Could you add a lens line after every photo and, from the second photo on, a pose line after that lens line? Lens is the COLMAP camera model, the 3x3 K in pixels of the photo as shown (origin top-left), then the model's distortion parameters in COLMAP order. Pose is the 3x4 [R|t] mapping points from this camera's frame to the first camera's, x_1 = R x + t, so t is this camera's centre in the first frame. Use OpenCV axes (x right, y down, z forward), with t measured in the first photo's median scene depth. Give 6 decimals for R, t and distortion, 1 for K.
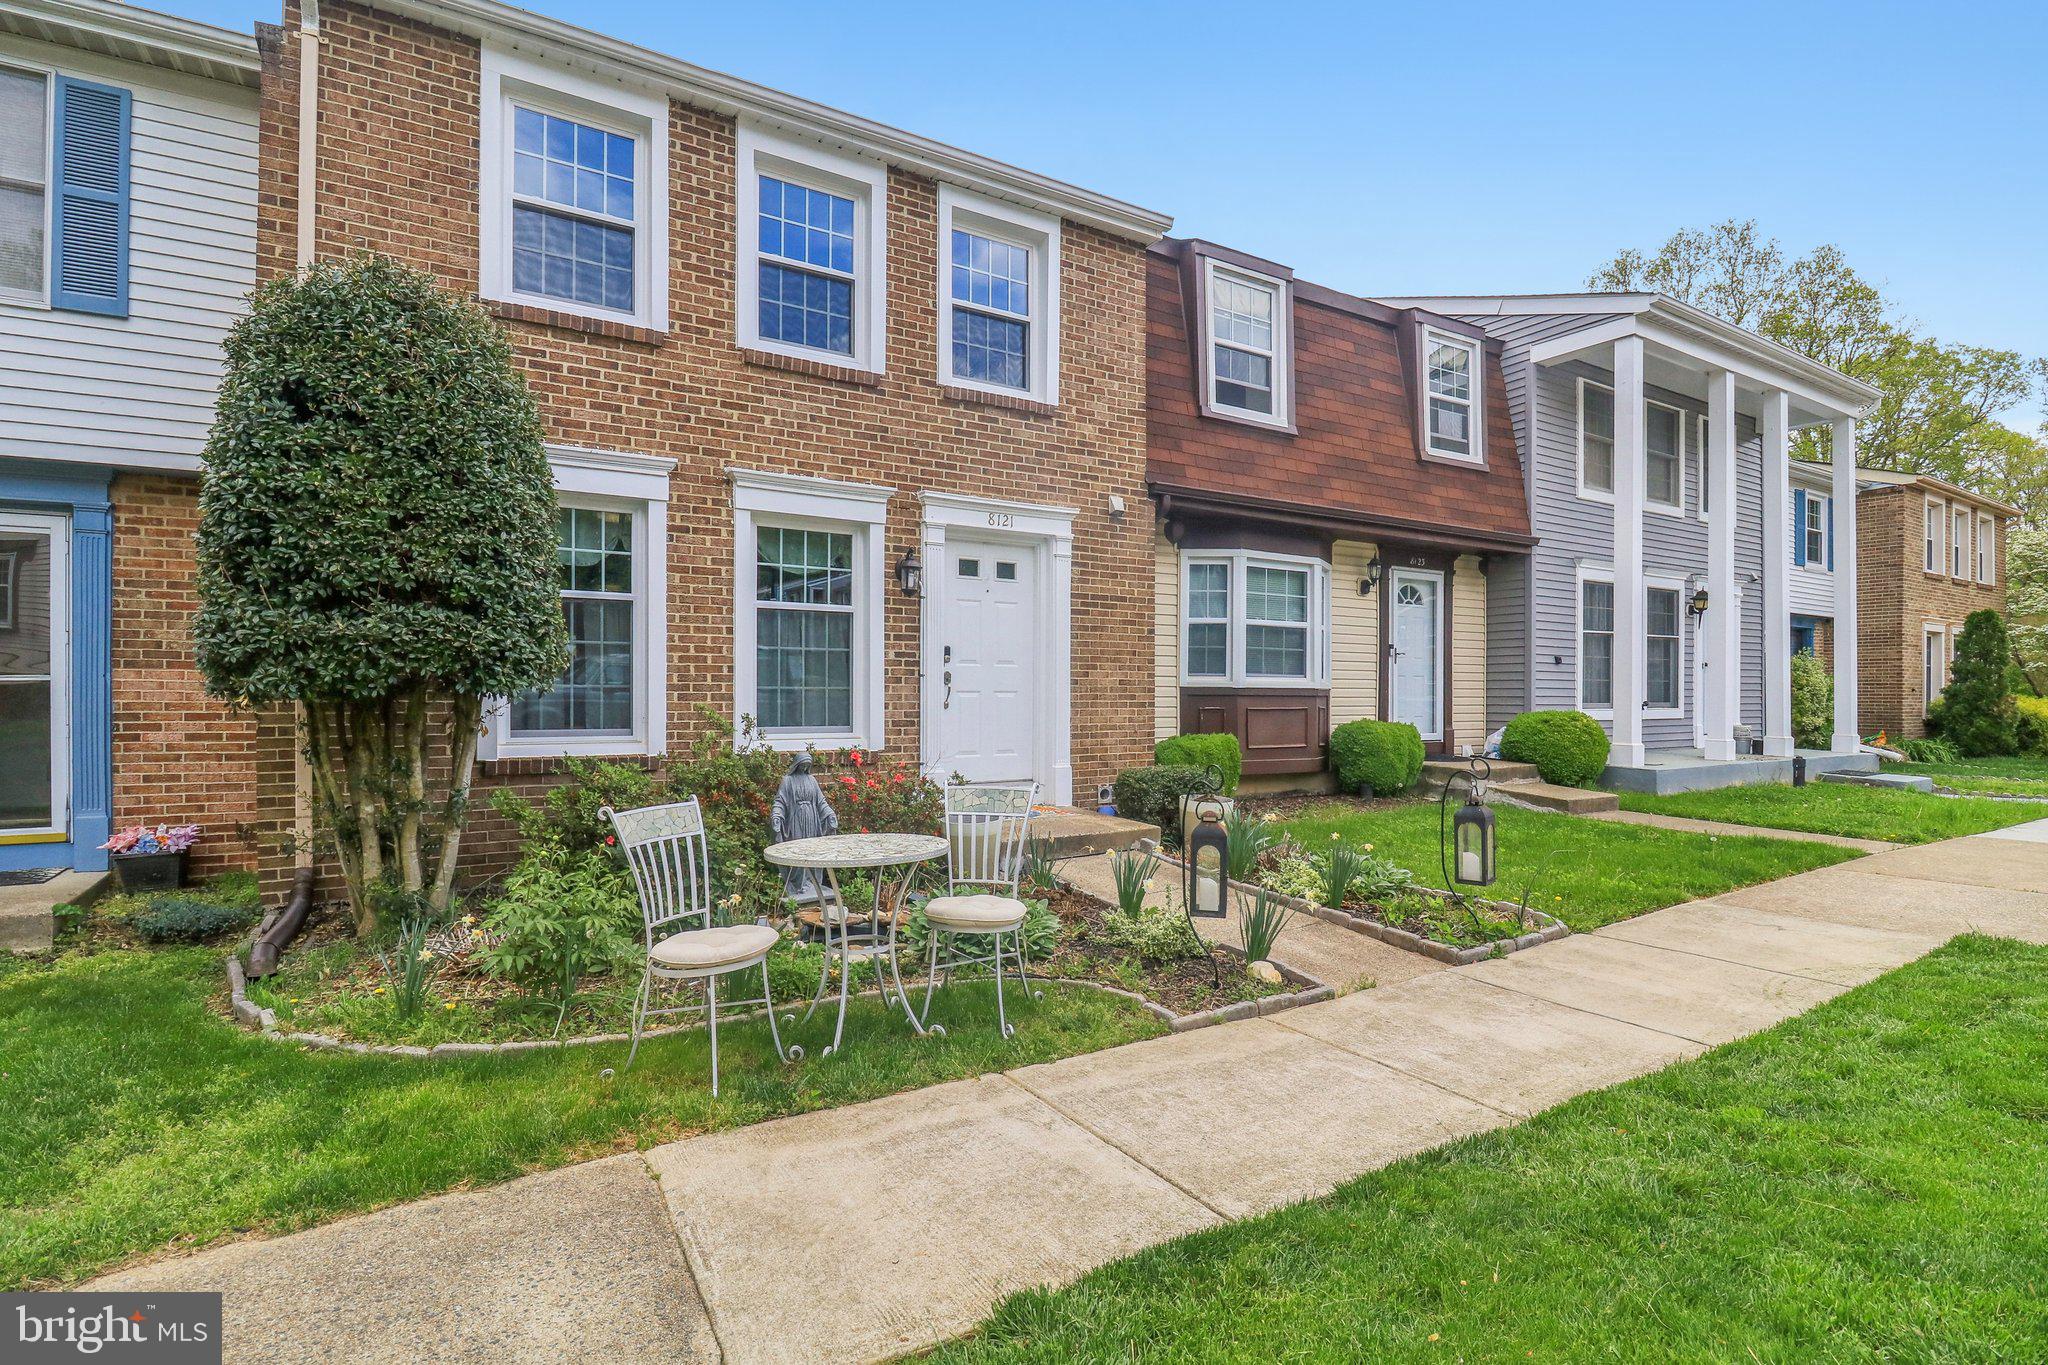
lens RADIAL K [[972.7, 0, 1030.7], [0, 972.7, 679.4], [0, 0, 1]] dist [-0.007817, -0.008113]
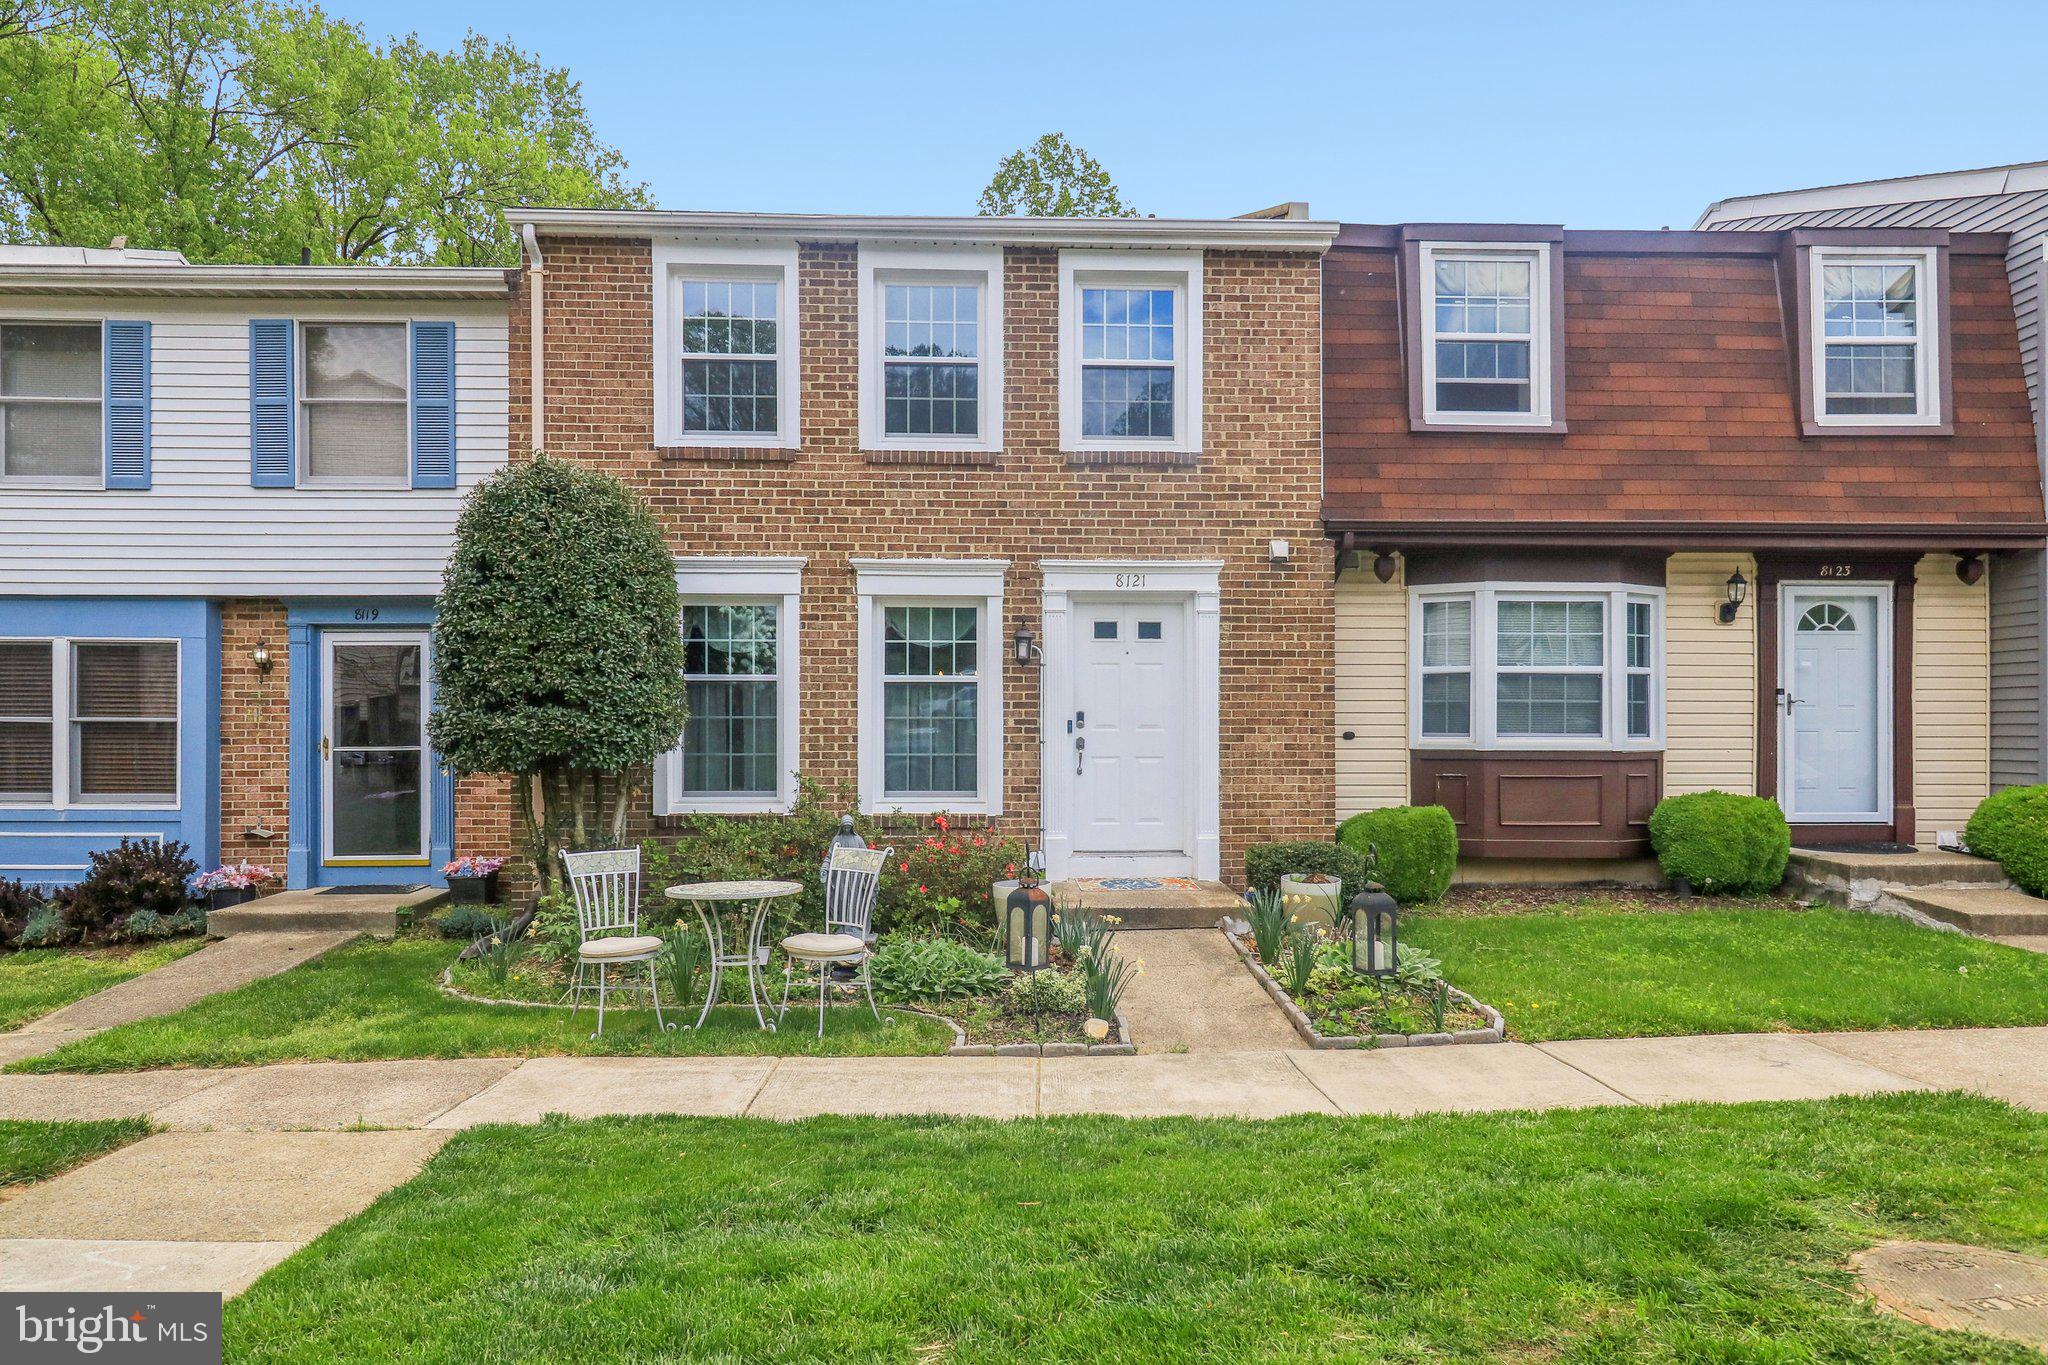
lens RADIAL K [[1318.3, 0, 1025.2], [0, 1318.3, 691.4], [0, 0, 1]] dist [0.003305, -0.004990]
pose [[0.876772, -0.016242, -0.480631, 0.539891], [0.009093, 0.999811, -0.017198, -0.034139], [0.480820, 0.010708, 0.876754, -0.213908]]
